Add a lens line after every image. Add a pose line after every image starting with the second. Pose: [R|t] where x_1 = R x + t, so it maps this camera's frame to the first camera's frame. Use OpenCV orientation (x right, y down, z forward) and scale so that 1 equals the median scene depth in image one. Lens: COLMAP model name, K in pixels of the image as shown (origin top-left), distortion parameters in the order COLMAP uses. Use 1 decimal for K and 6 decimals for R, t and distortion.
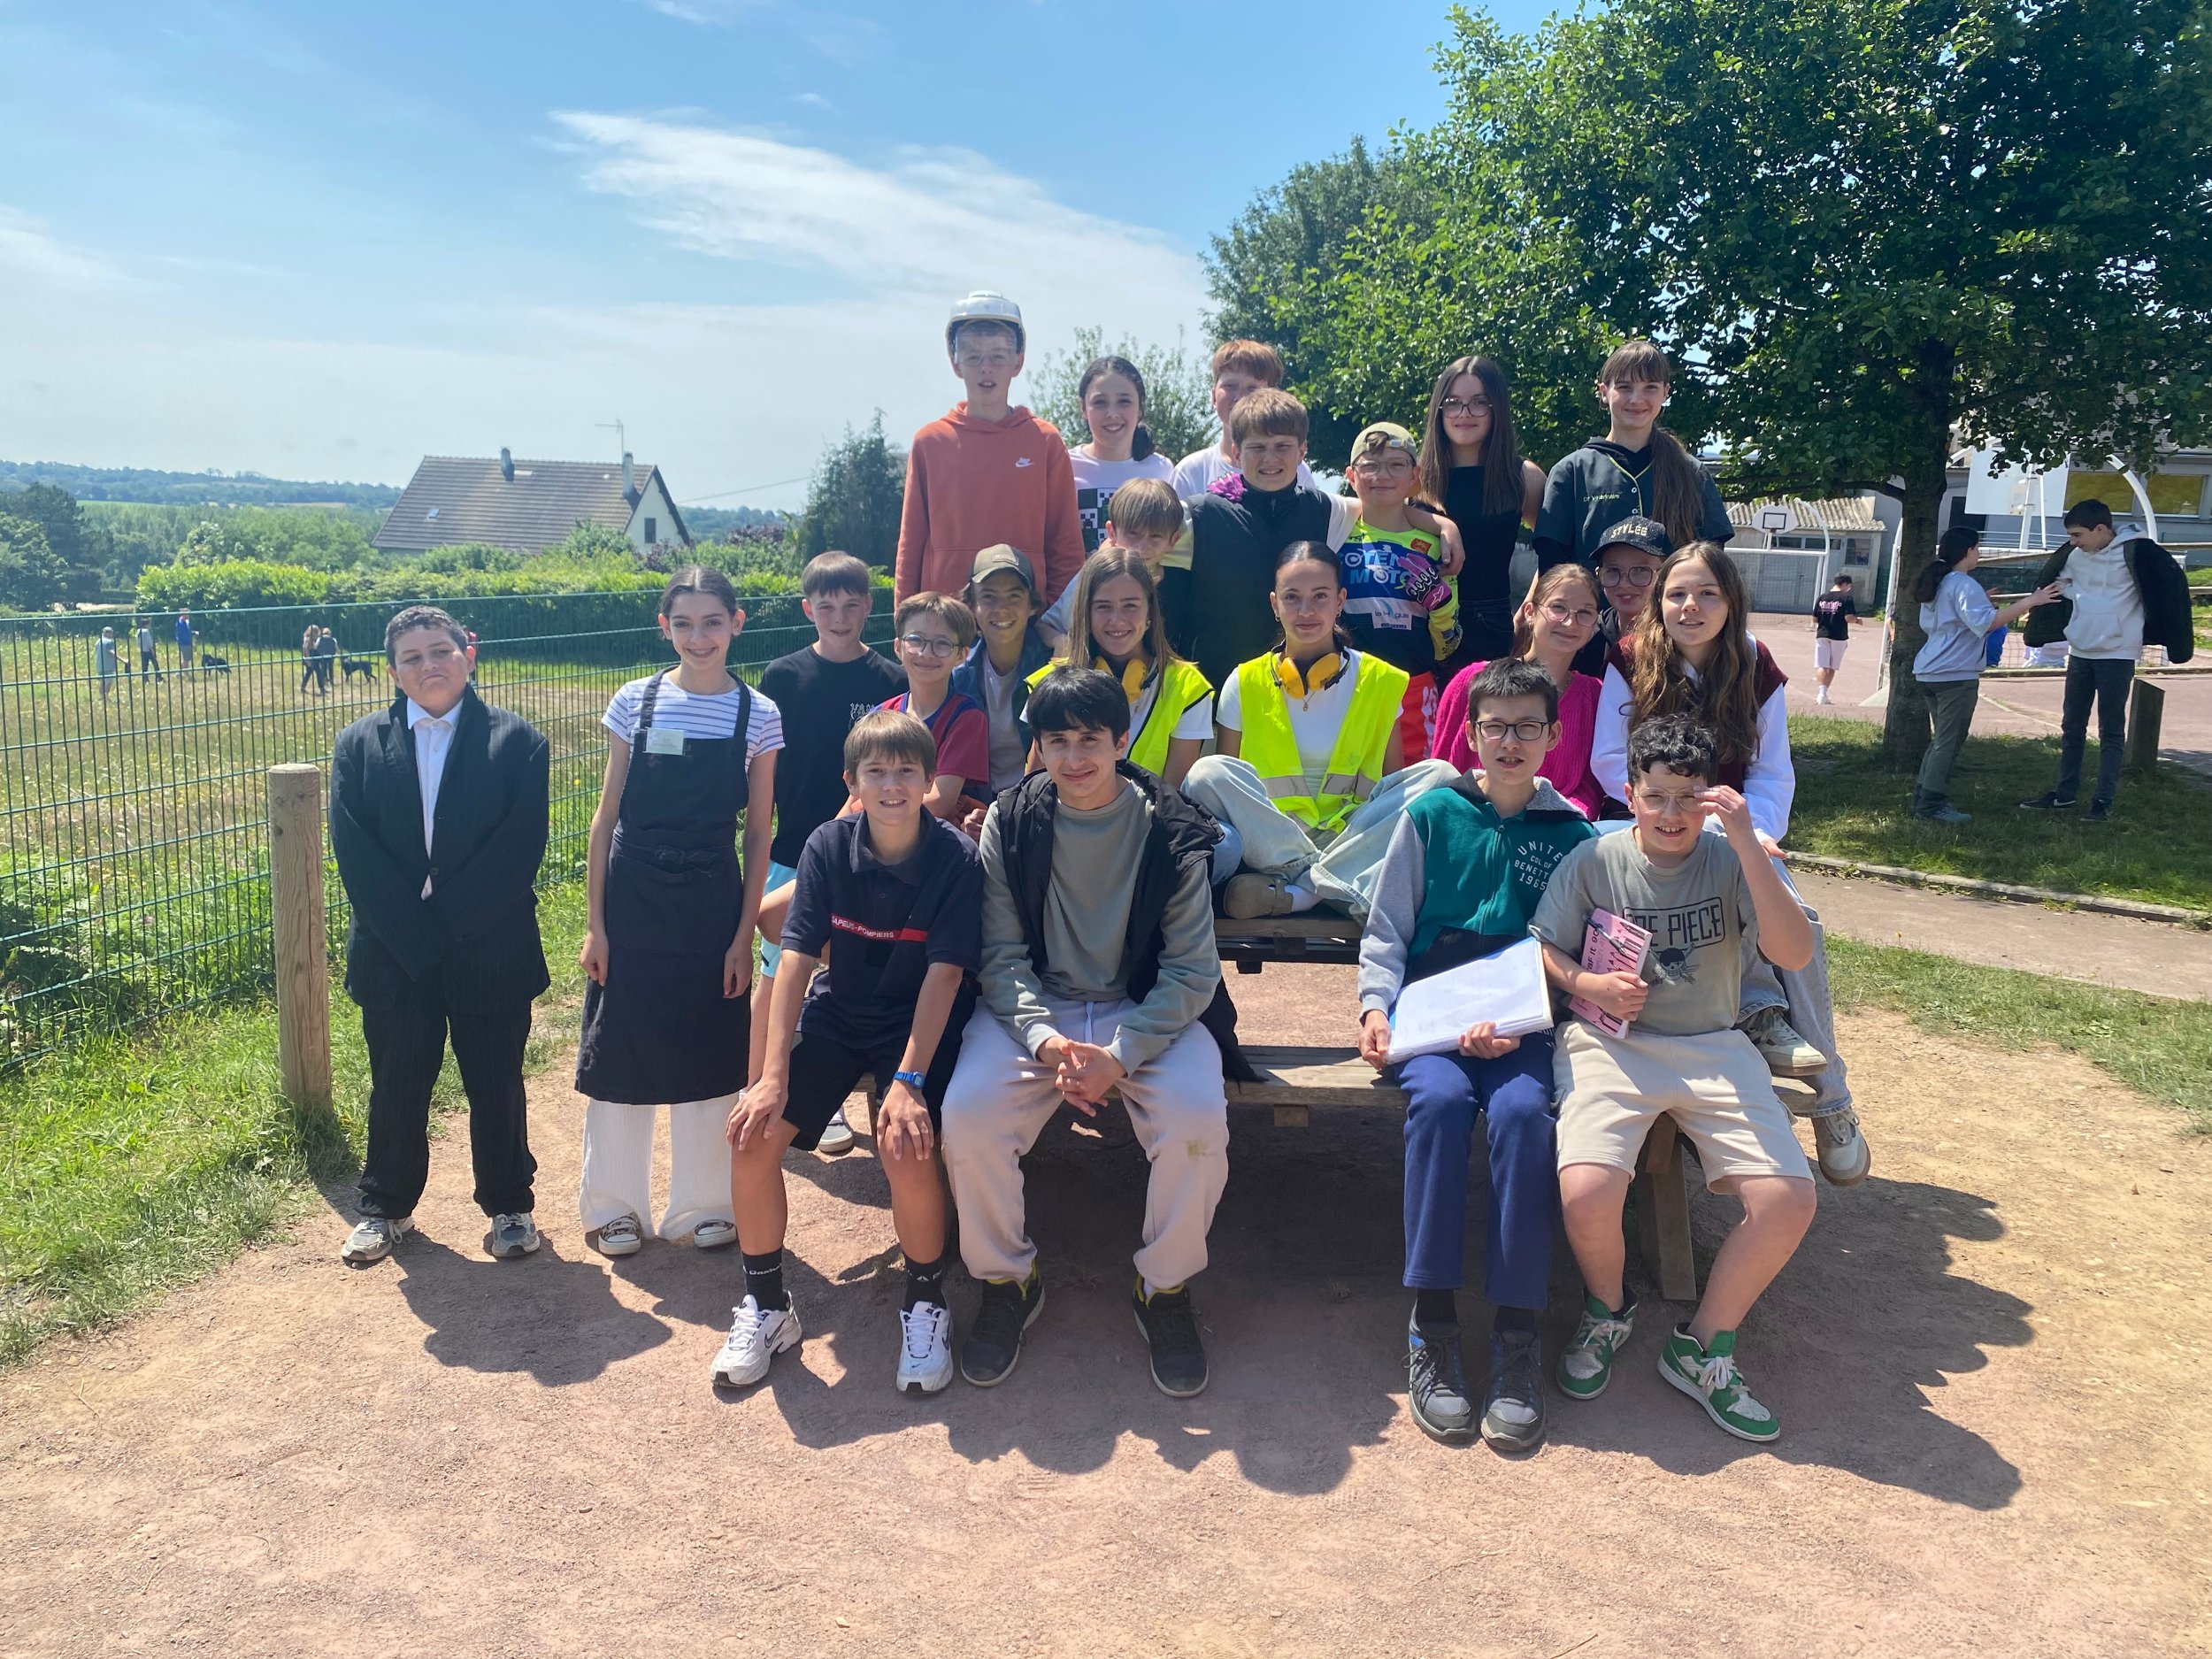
lens RADIAL K [[1666.7, 0, 1087.9], [0, 1666.7, 817.2], [0, 0, 1]] dist [0.007412, -0.002774]
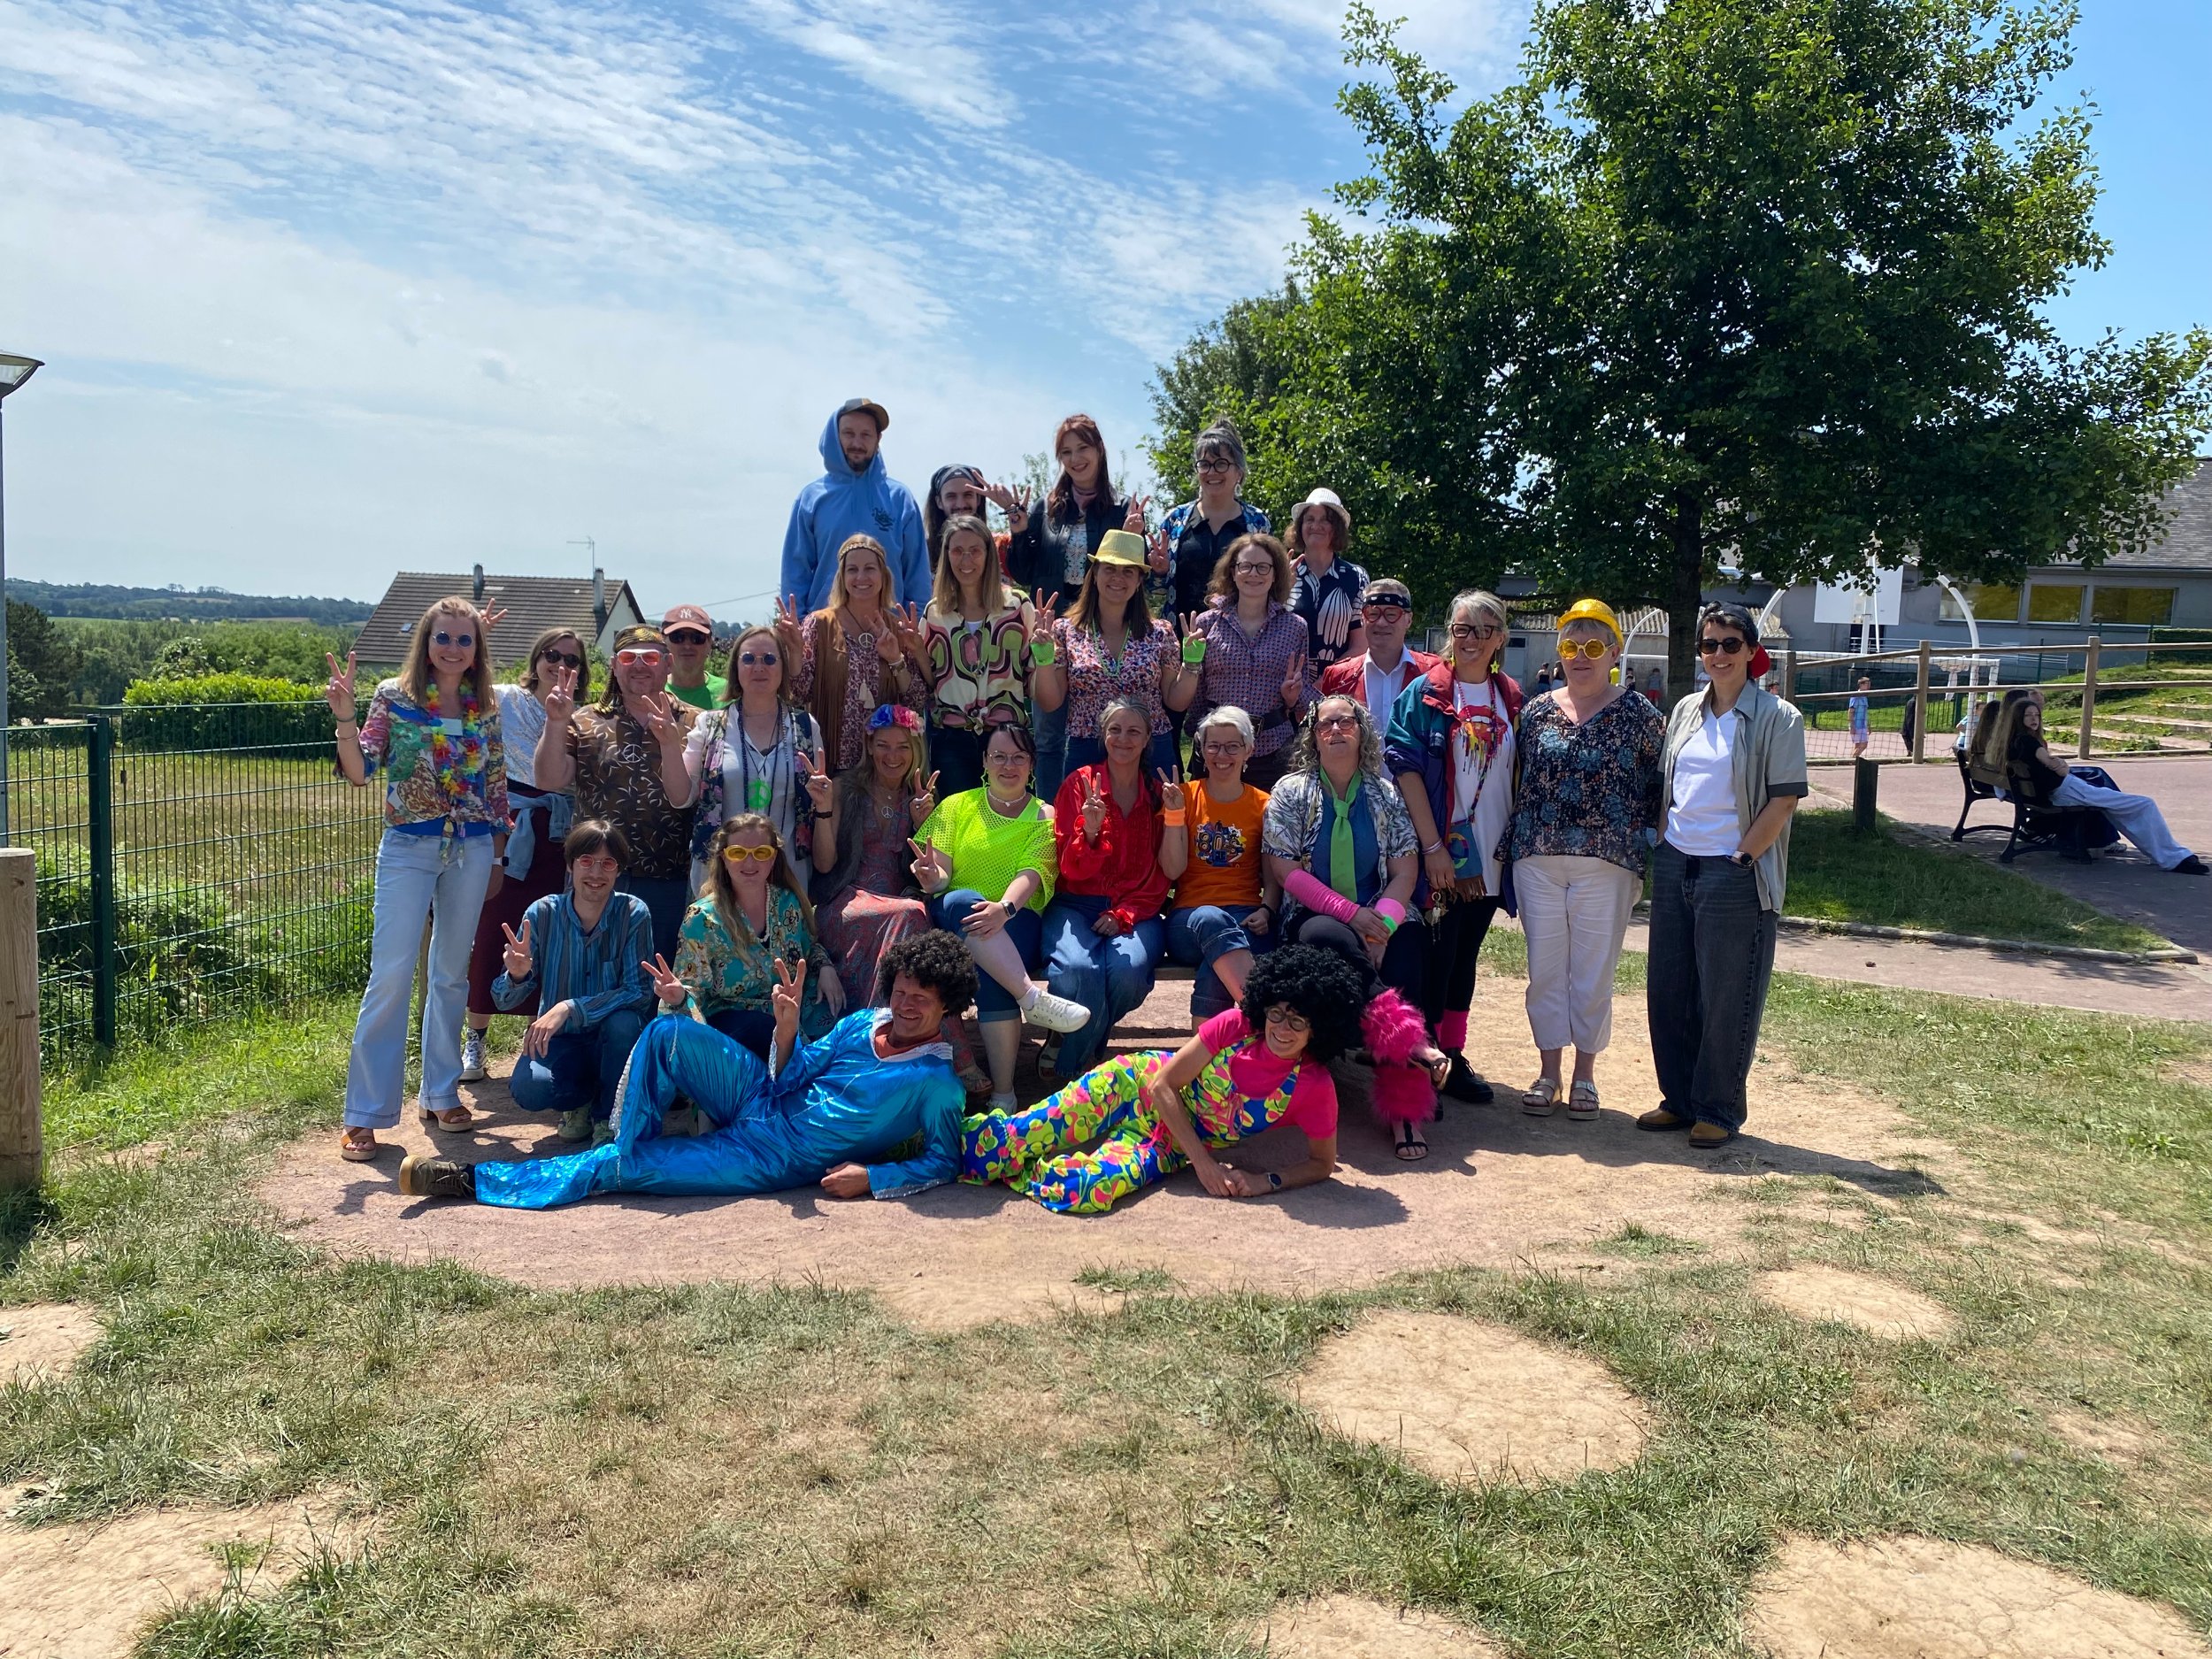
lens RADIAL K [[1666.0, 0, 1101.4], [0, 1666.0, 828.4], [0, 0, 1]] dist [0.010526, -0.010873]
pose [[0.999578, -0.007849, 0.027960, 0.019927], [0.009473, 0.998246, -0.058439, 0.021162], [-0.027452, 0.058679, 0.997899, -0.119864]]
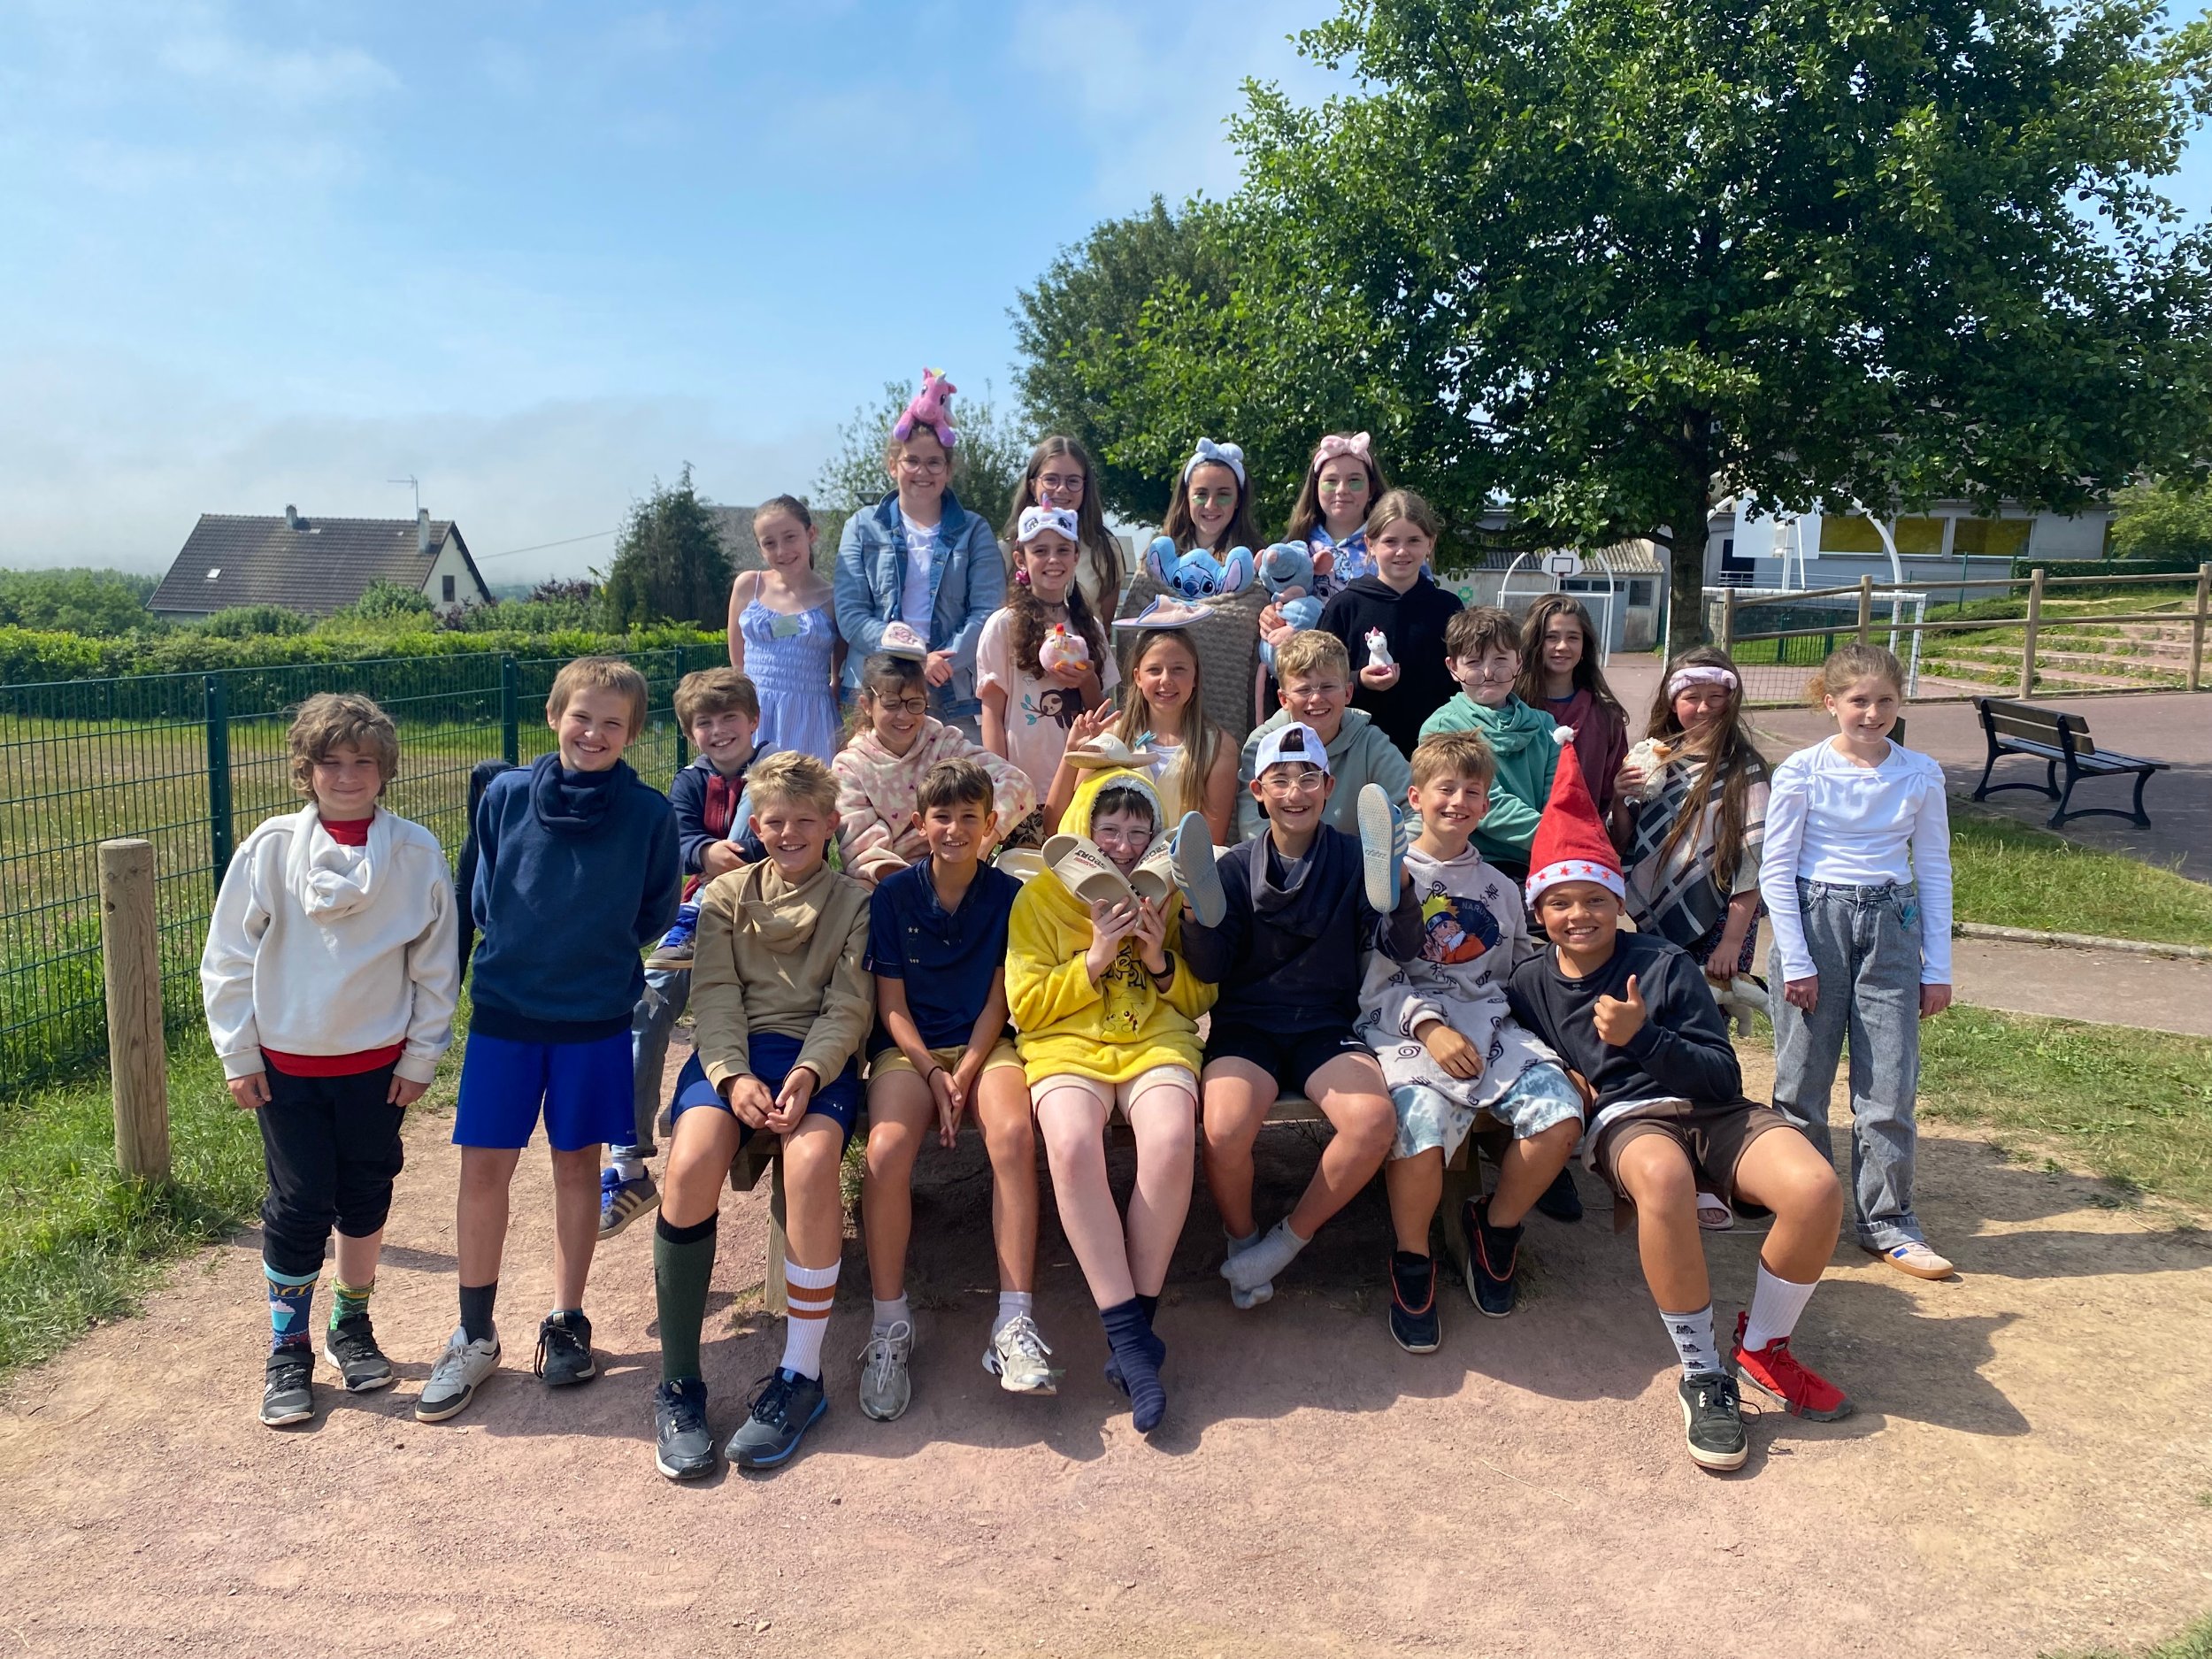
lens RADIAL K [[1665.2, 0, 1097.5], [0, 1665.2, 841.7], [0, 0, 1]] dist [0.009040, -0.006233]
pose [[0.993314, -0.031297, 0.111124, -0.002019], [0.032944, 0.999372, -0.013016, 0.000375], [-0.110647, 0.016589, 0.993721, -0.013278]]
